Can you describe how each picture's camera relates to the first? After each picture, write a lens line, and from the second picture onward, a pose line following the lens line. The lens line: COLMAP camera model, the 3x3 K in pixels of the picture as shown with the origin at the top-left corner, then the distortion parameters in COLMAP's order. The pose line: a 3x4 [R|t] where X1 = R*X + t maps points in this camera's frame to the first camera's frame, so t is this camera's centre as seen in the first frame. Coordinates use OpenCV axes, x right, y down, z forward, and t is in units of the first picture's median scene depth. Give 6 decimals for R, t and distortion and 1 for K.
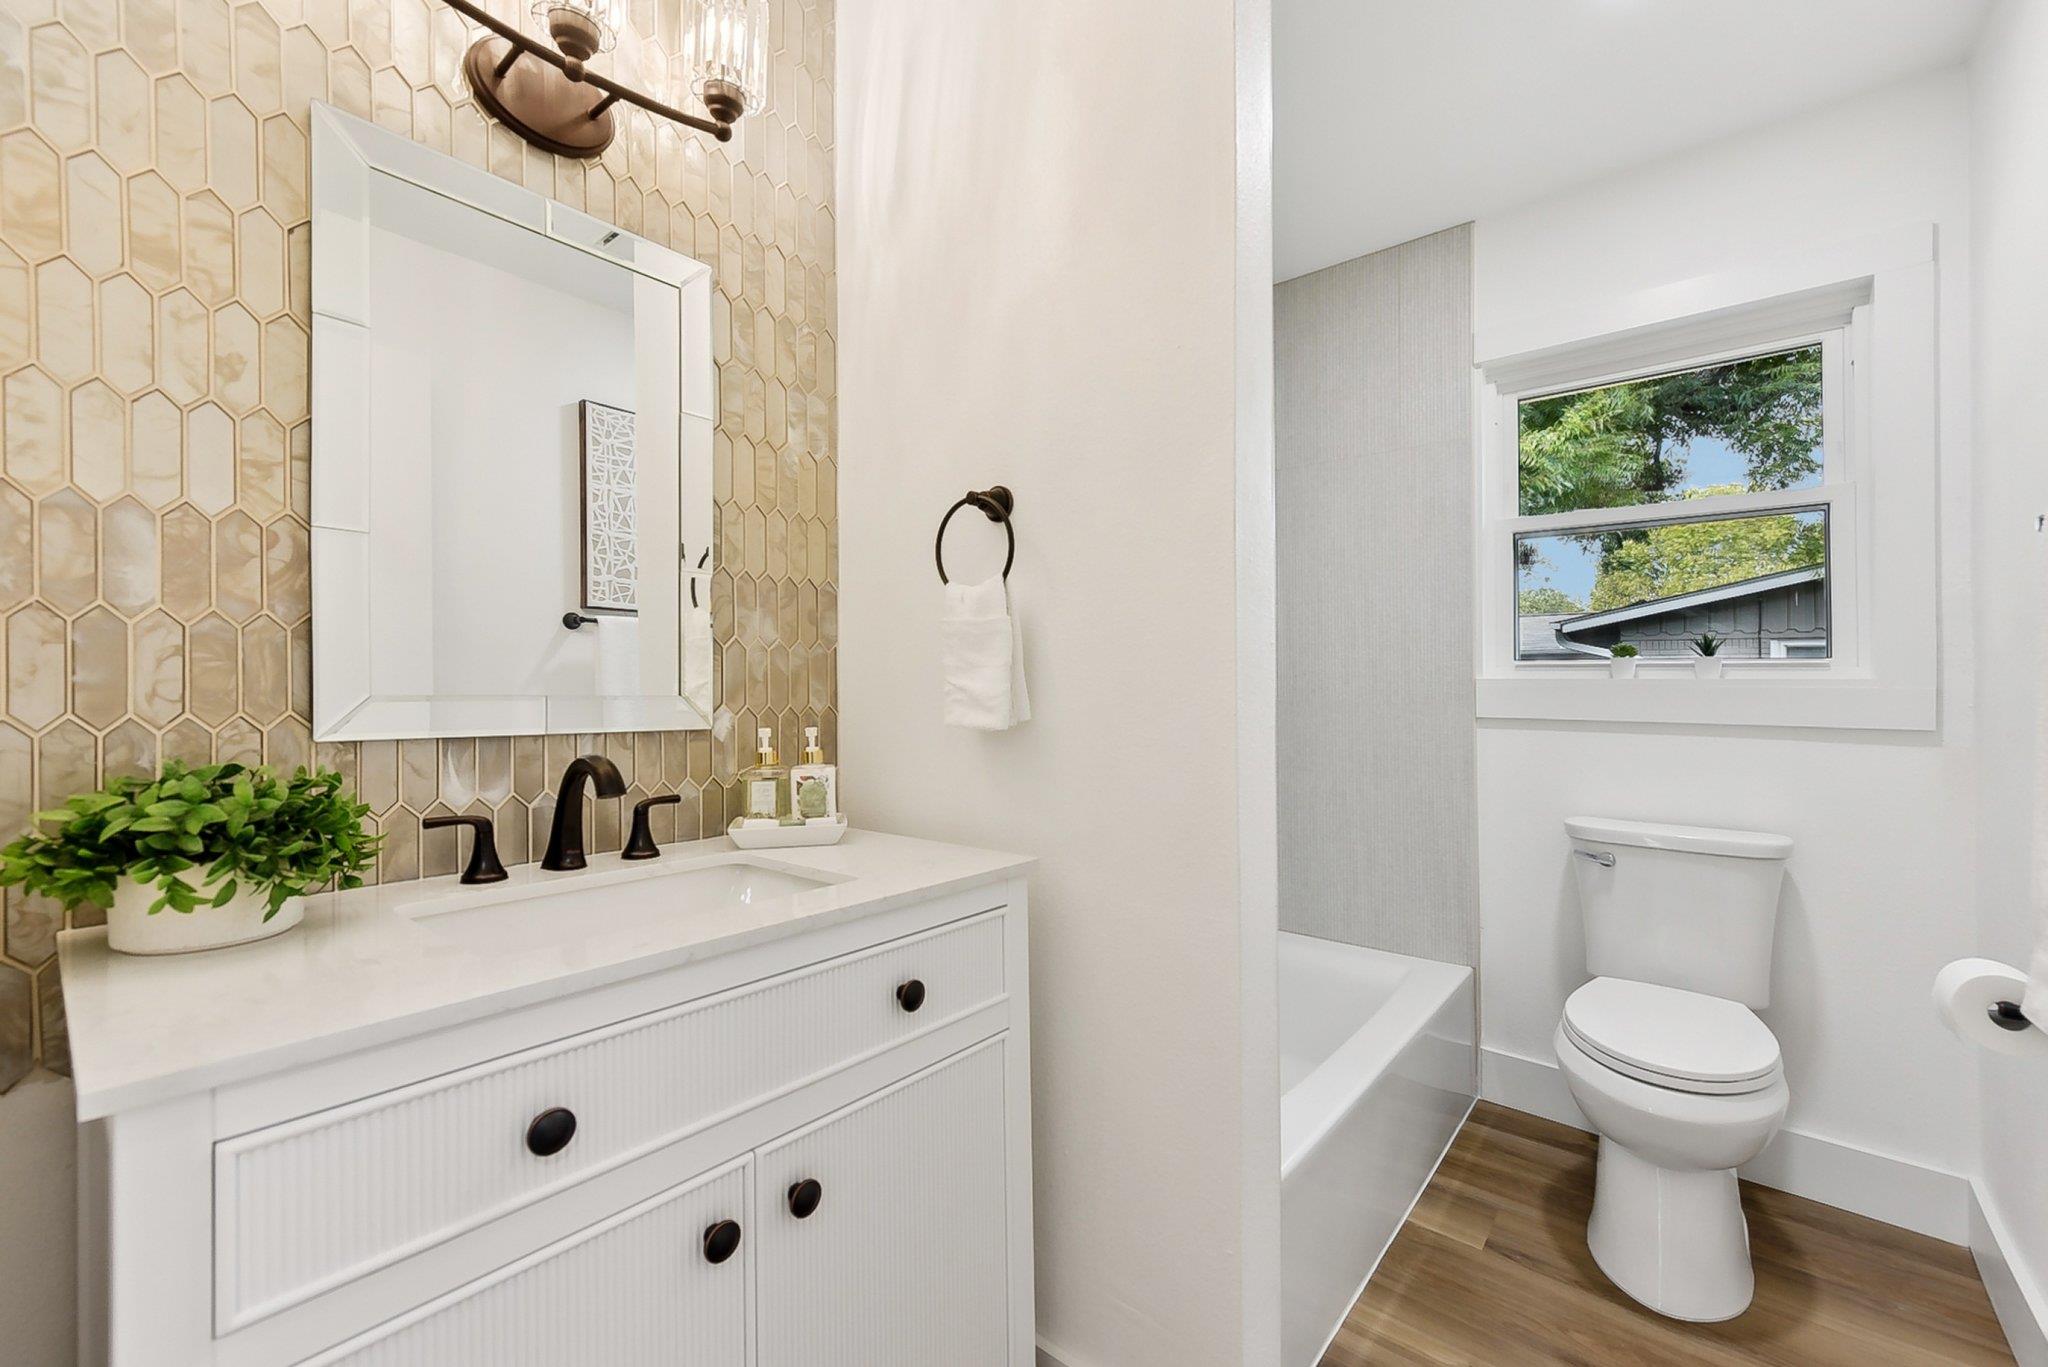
lens RADIAL K [[841.9, 0, 1031.7], [0, 841.9, 694.5], [0, 0, 1]] dist [0.002401, -0.000936]
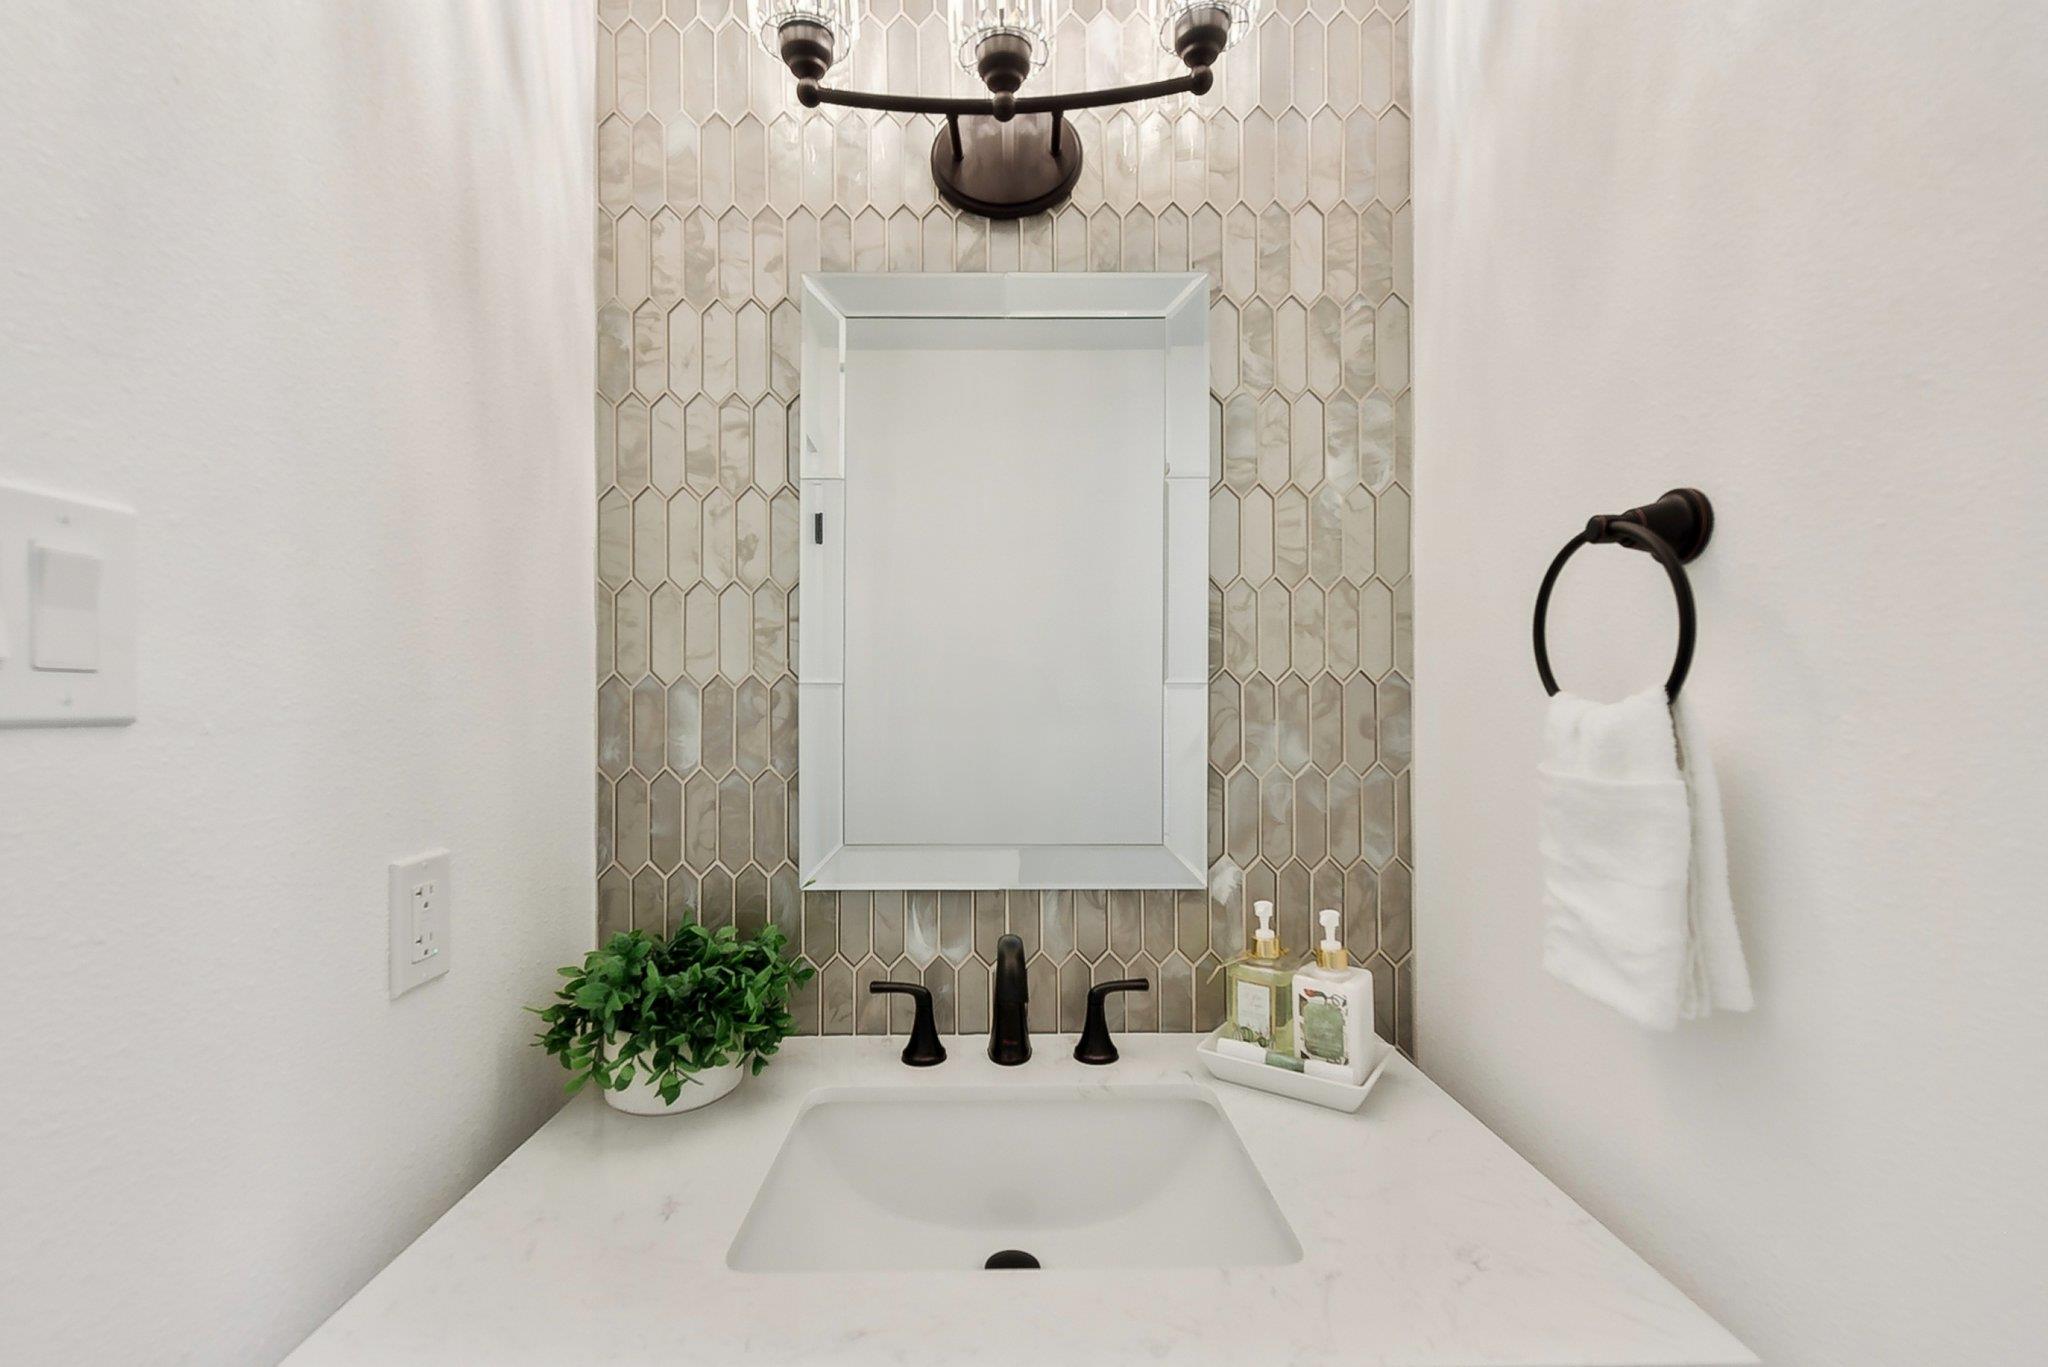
lens RADIAL K [[841.9, 0, 991.6], [0, 841.9, 720.6], [0, 0, 1]] dist [0.002401, -0.000936]
pose [[0.639027, 0.002542, -0.769180, 0.081976], [0.006471, 0.999941, 0.008680, -0.126827], [0.769157, -0.010524, 0.638973, 0.404100]]
